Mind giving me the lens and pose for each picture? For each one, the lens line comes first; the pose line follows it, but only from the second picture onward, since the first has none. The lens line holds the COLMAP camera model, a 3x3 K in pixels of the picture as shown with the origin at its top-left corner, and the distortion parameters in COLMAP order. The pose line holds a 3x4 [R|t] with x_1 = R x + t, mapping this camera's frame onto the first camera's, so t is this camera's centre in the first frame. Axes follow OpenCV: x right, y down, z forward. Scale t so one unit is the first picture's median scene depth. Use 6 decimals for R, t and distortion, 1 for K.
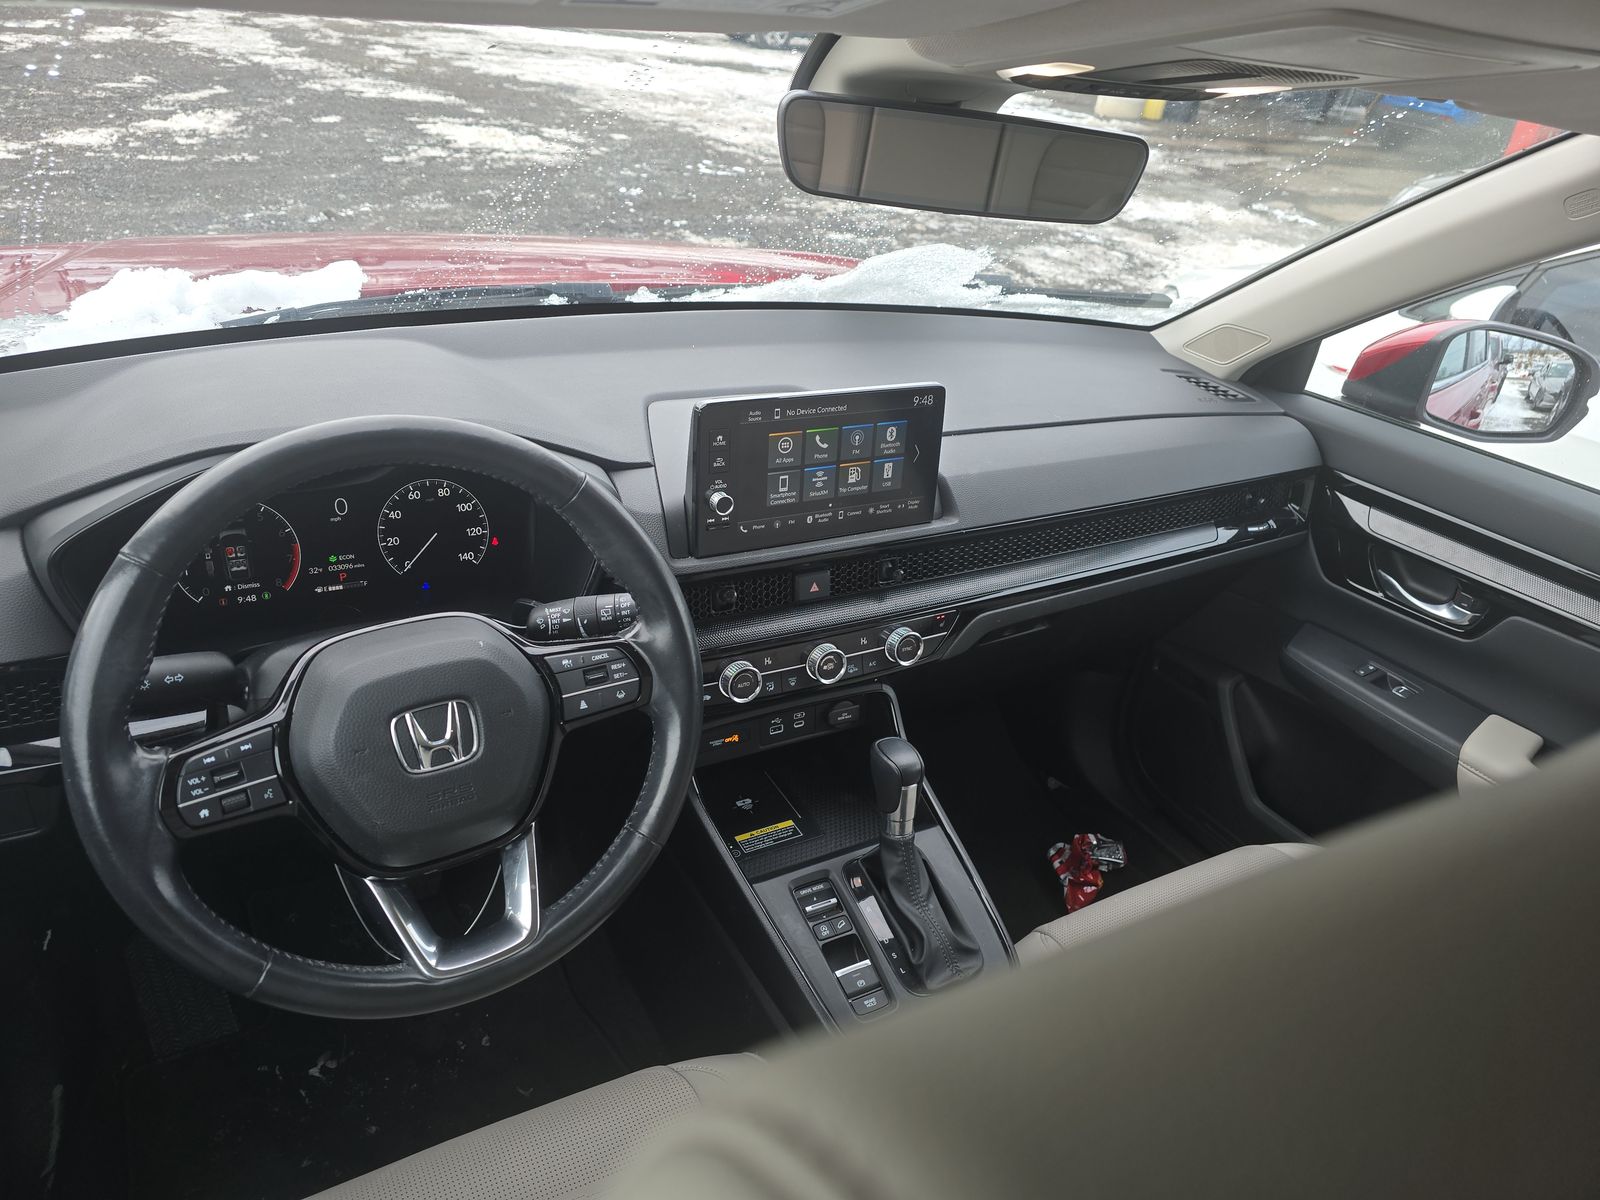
lens RADIAL K [[983.1, 0, 800.0], [0, 983.1, 600.0], [0, 0, 1]] dist [-0.001338, -0.005330]
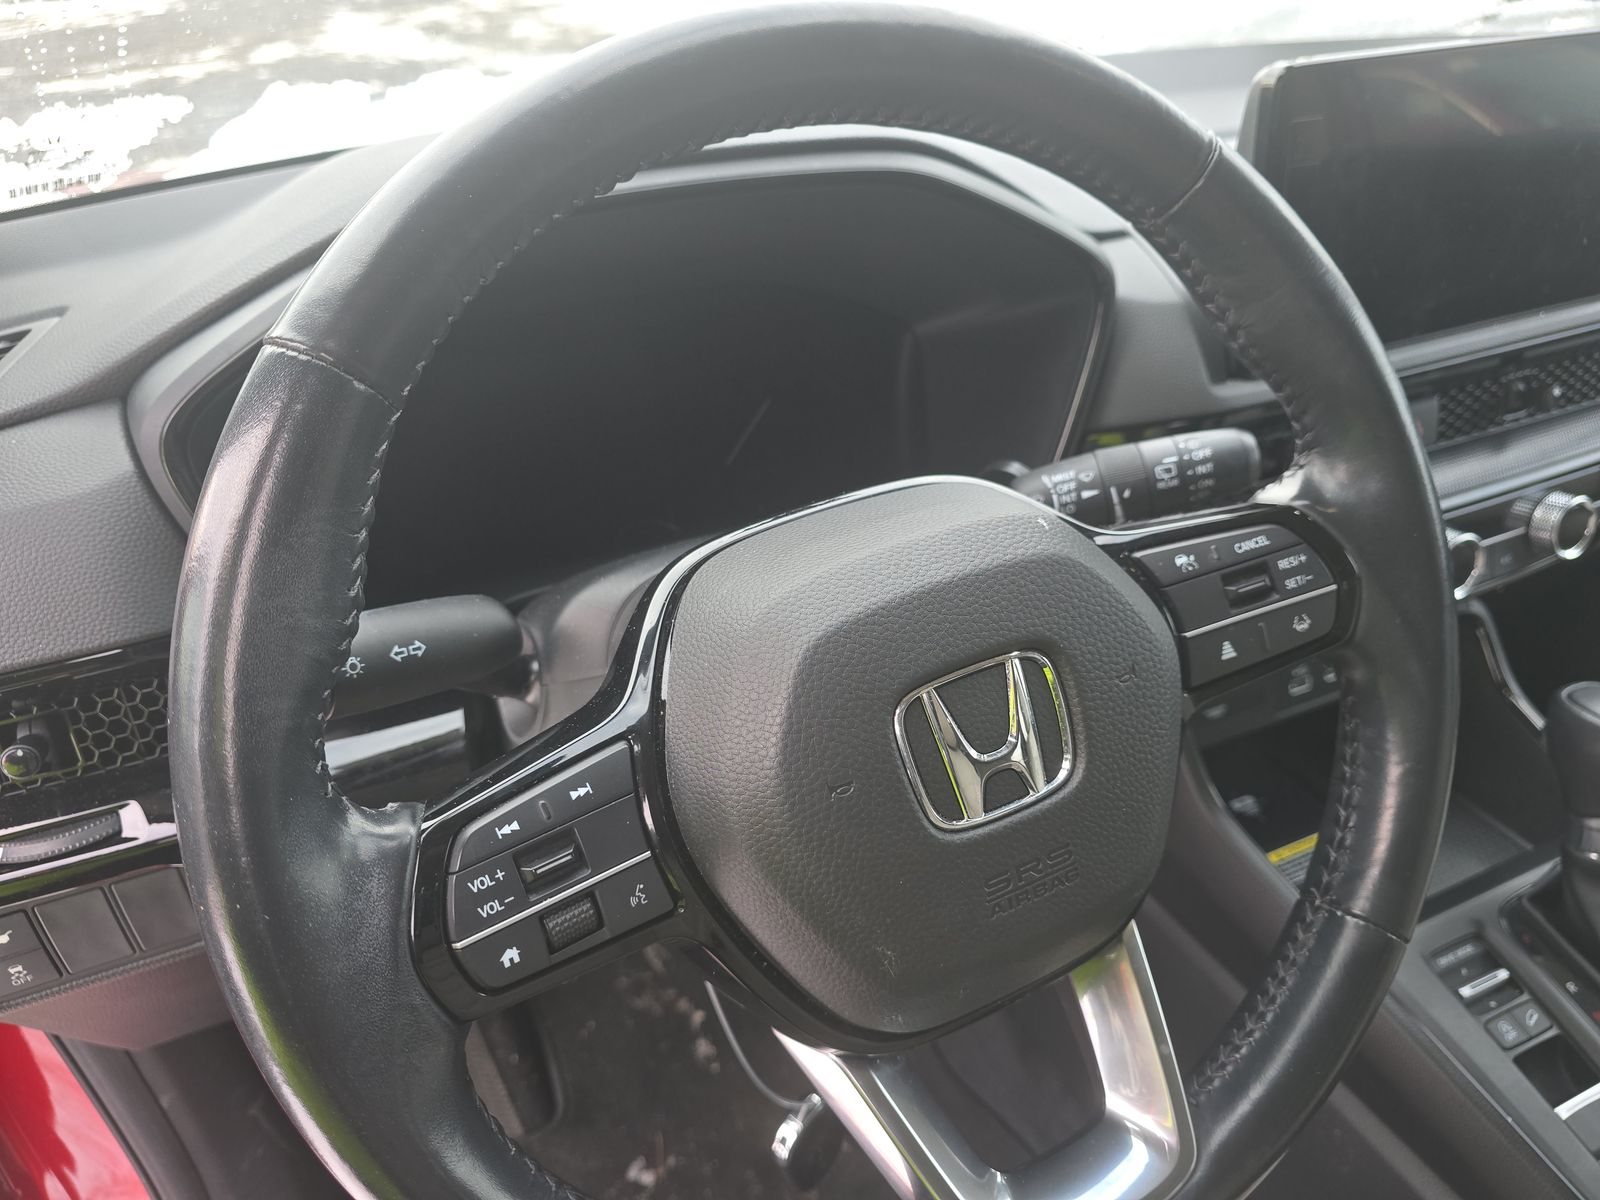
lens RADIAL K [[983.1, 0, 800.0], [0, 983.1, 600.0], [0, 0, 1]] dist [-0.001338, -0.005330]
pose [[0.984129, -0.077356, -0.159707, -0.369035], [0.083332, 0.996038, 0.031053, 0.056292], [0.156673, -0.043869, 0.986676, 0.555188]]
